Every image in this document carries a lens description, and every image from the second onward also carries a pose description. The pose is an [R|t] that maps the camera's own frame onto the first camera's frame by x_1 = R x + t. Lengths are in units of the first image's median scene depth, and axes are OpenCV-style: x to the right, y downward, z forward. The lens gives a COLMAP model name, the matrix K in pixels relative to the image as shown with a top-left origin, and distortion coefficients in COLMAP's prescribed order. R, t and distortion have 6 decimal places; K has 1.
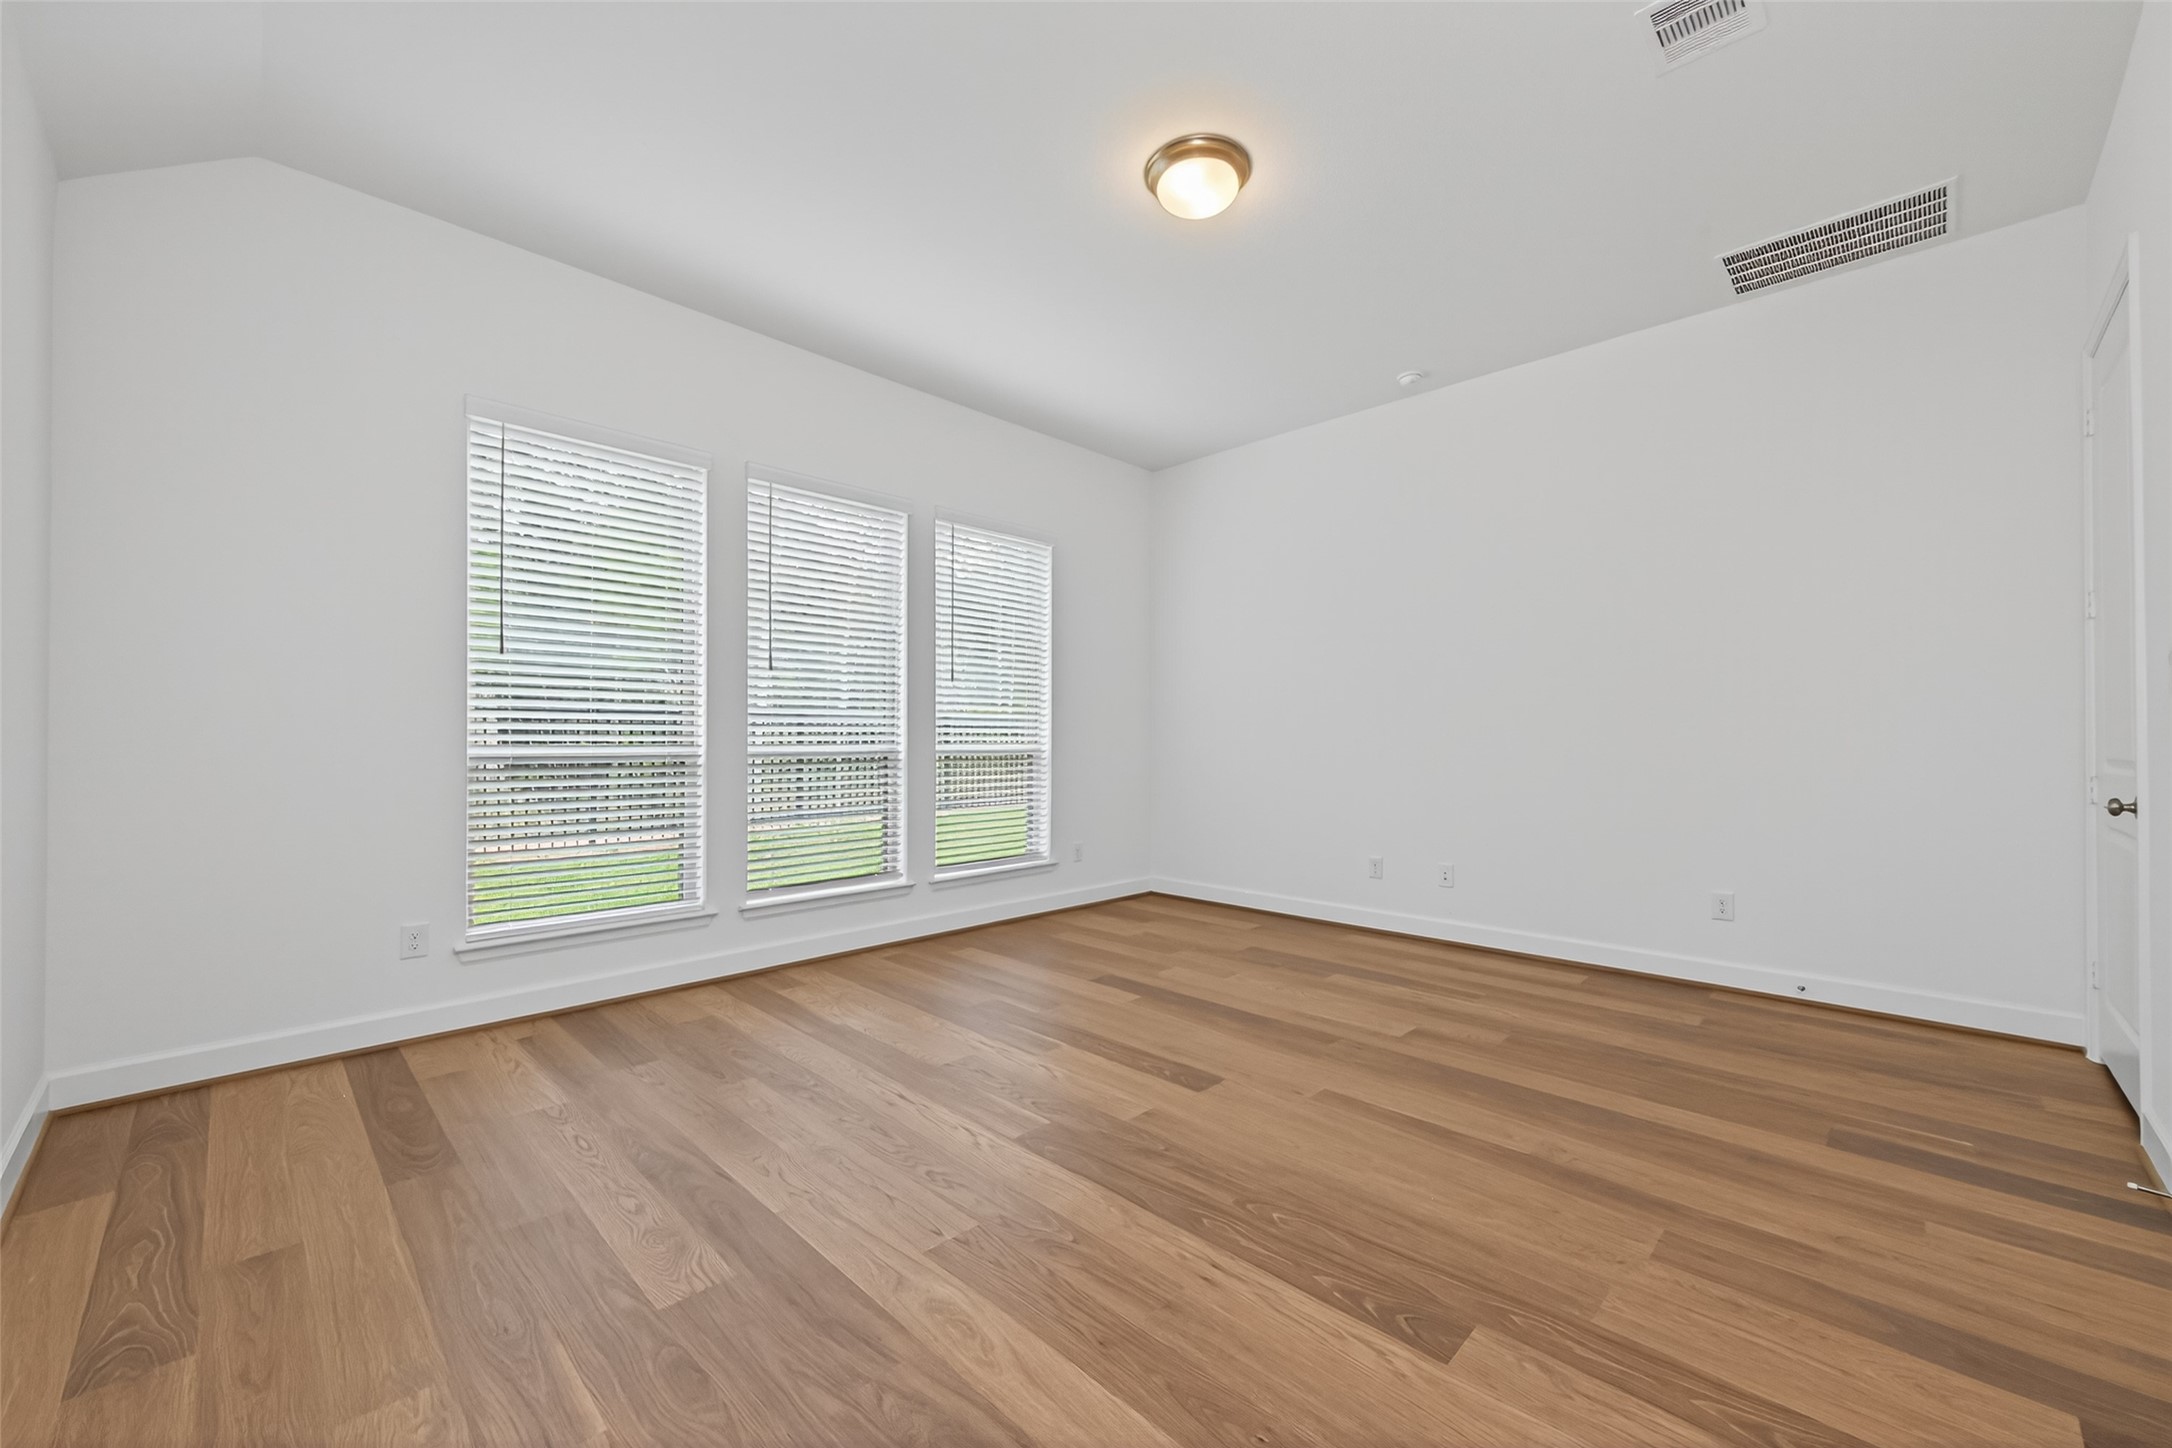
lens RADIAL K [[844.3, 0, 1090.3], [0, 844.3, 731.7], [0, 0, 1]] dist [0.007392, -0.001652]
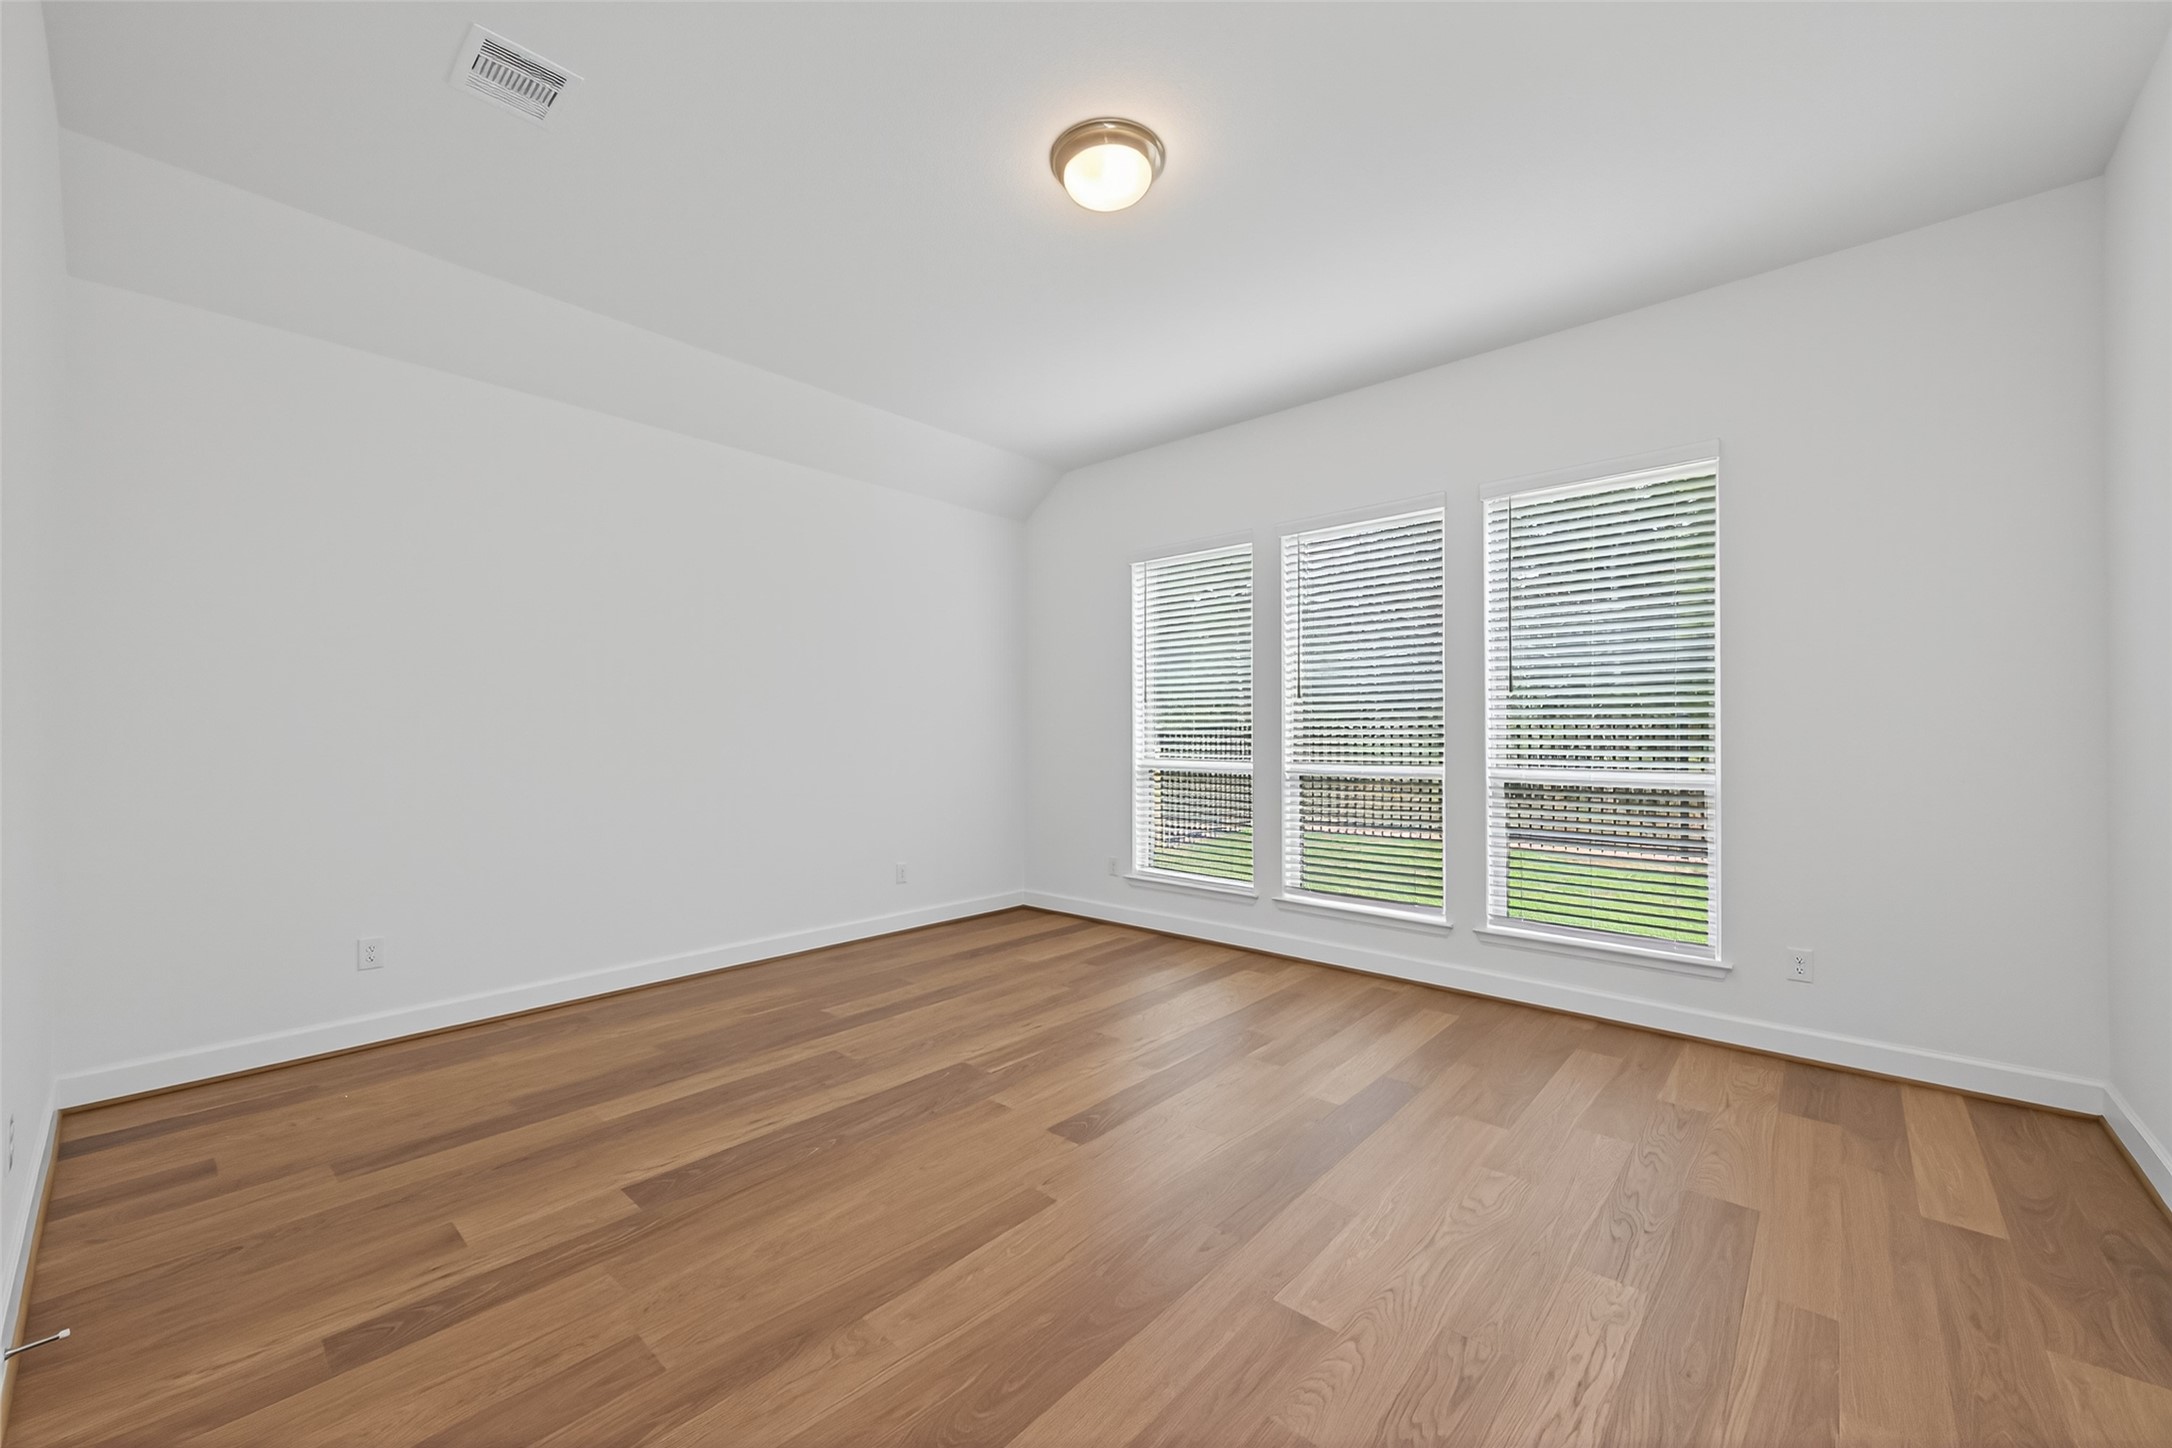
lens RADIAL K [[844.3, 0, 1092.1], [0, 844.3, 725.9], [0, 0, 1]] dist [0.007392, -0.001652]
pose [[0.049659, -0.009448, -0.998722, 1.078974], [0.006324, 0.999938, -0.009145, -0.037923], [0.998746, -0.005861, 0.049716, 0.960606]]
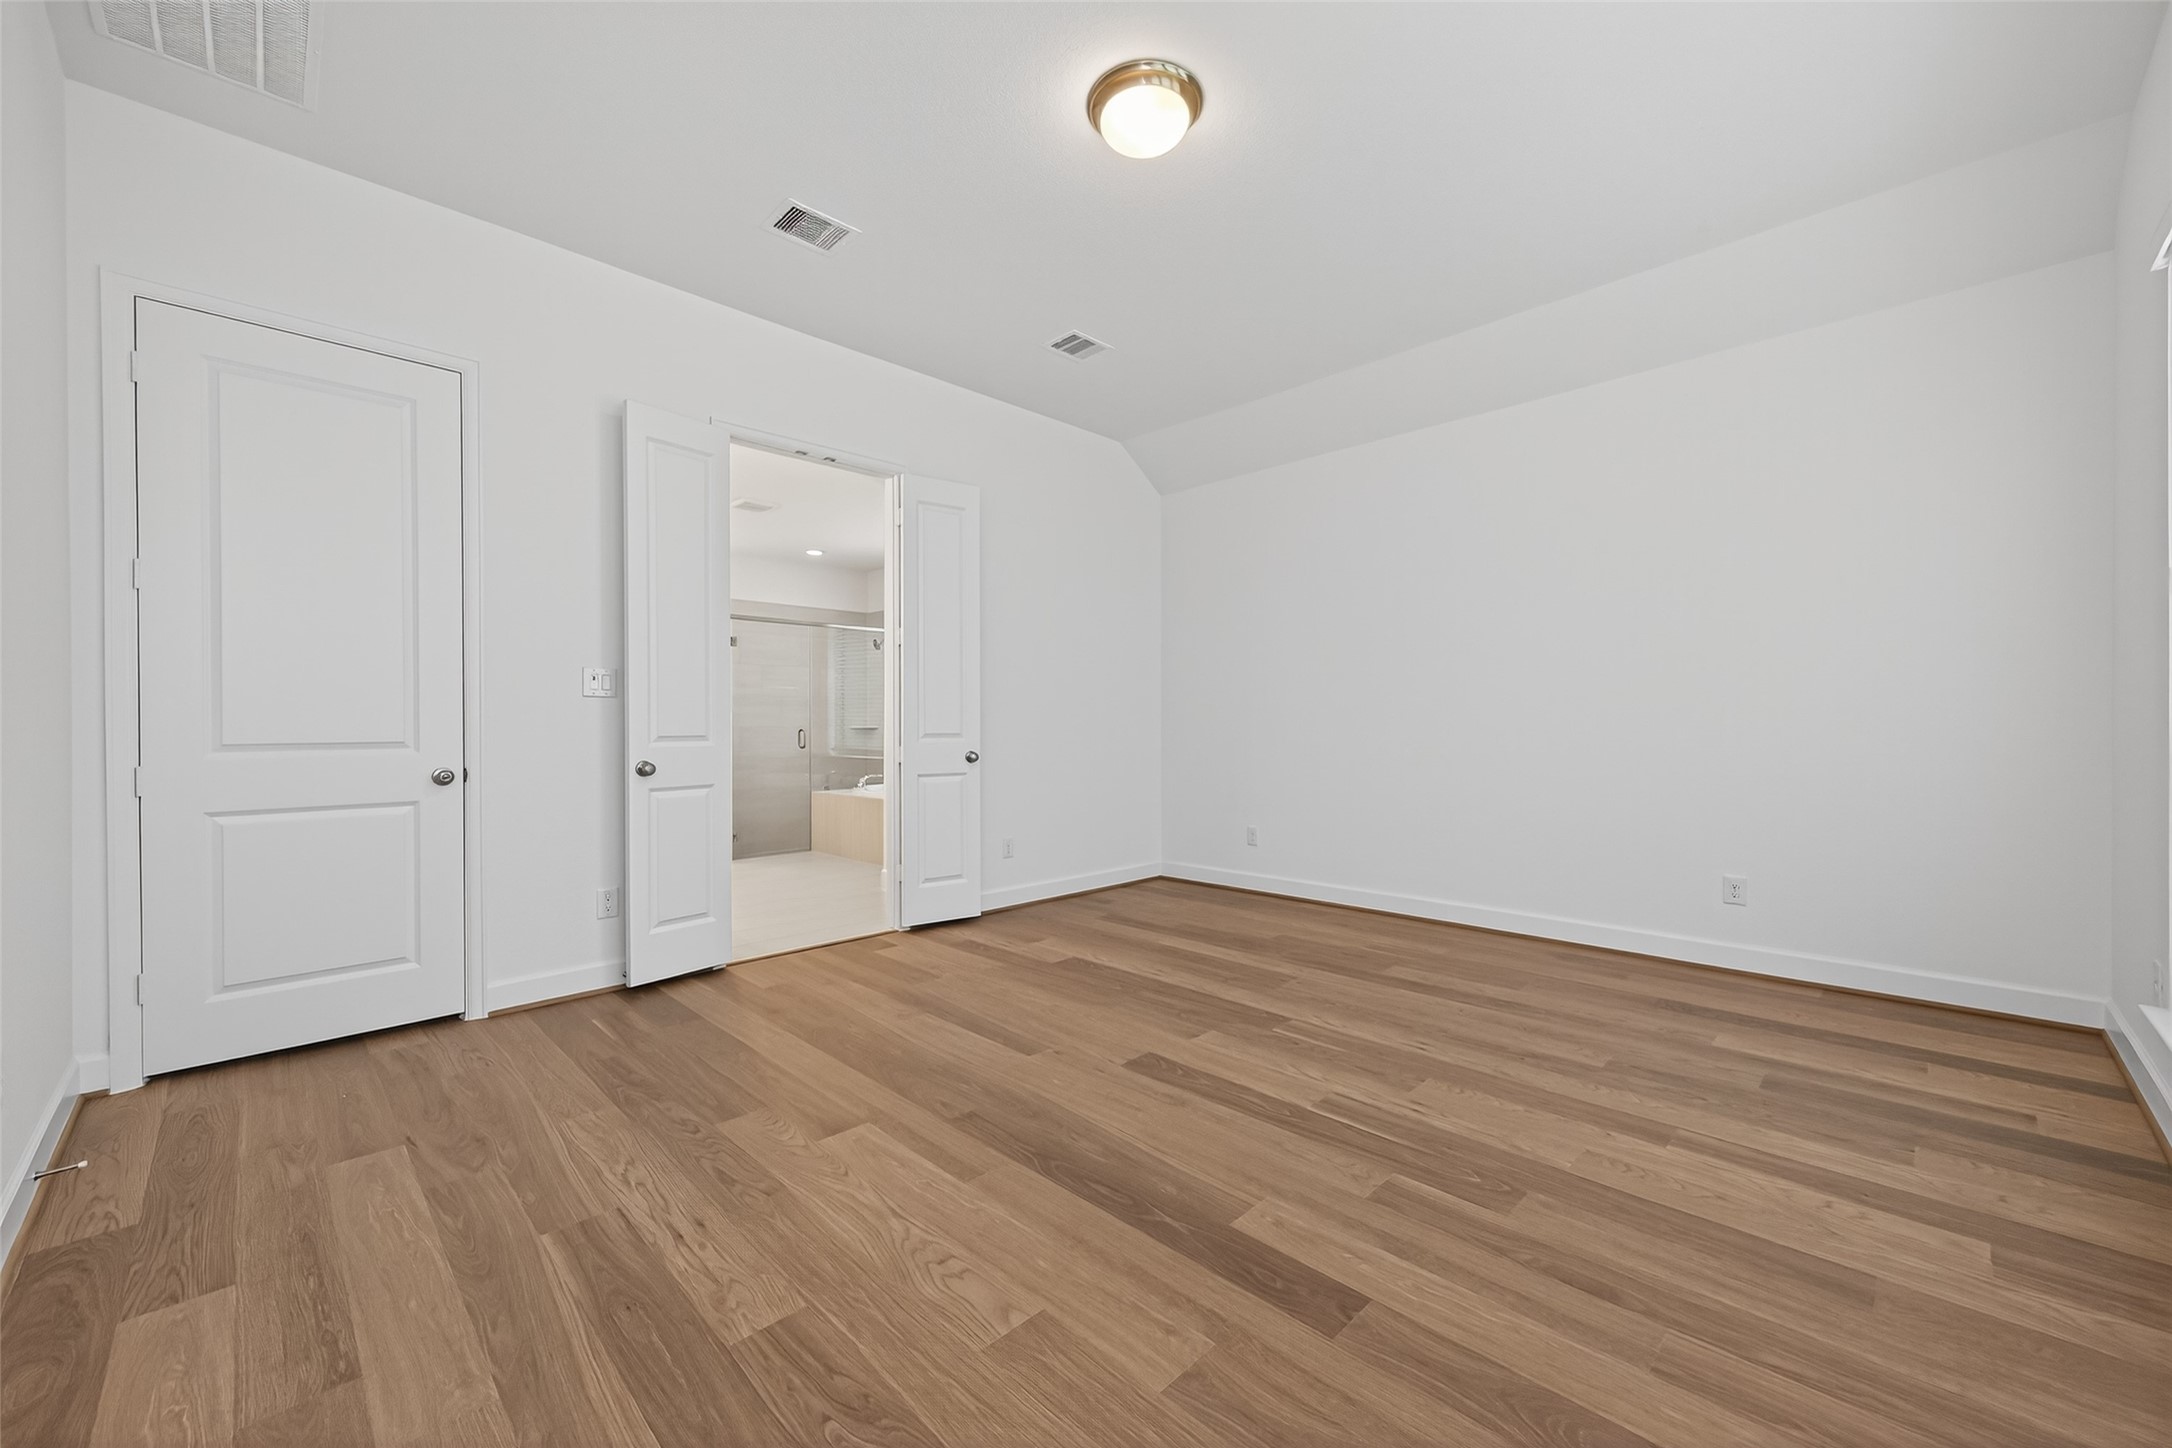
lens RADIAL K [[844.3, 0, 1087.4], [0, 844.3, 728.7], [0, 0, 1]] dist [0.007392, -0.001652]
pose [[-0.999931, 0.000232, 0.011720, 0.186166], [0.000251, 0.999999, 0.001629, 0.014261], [-0.011719, 0.001631, -0.999930, 1.975167]]
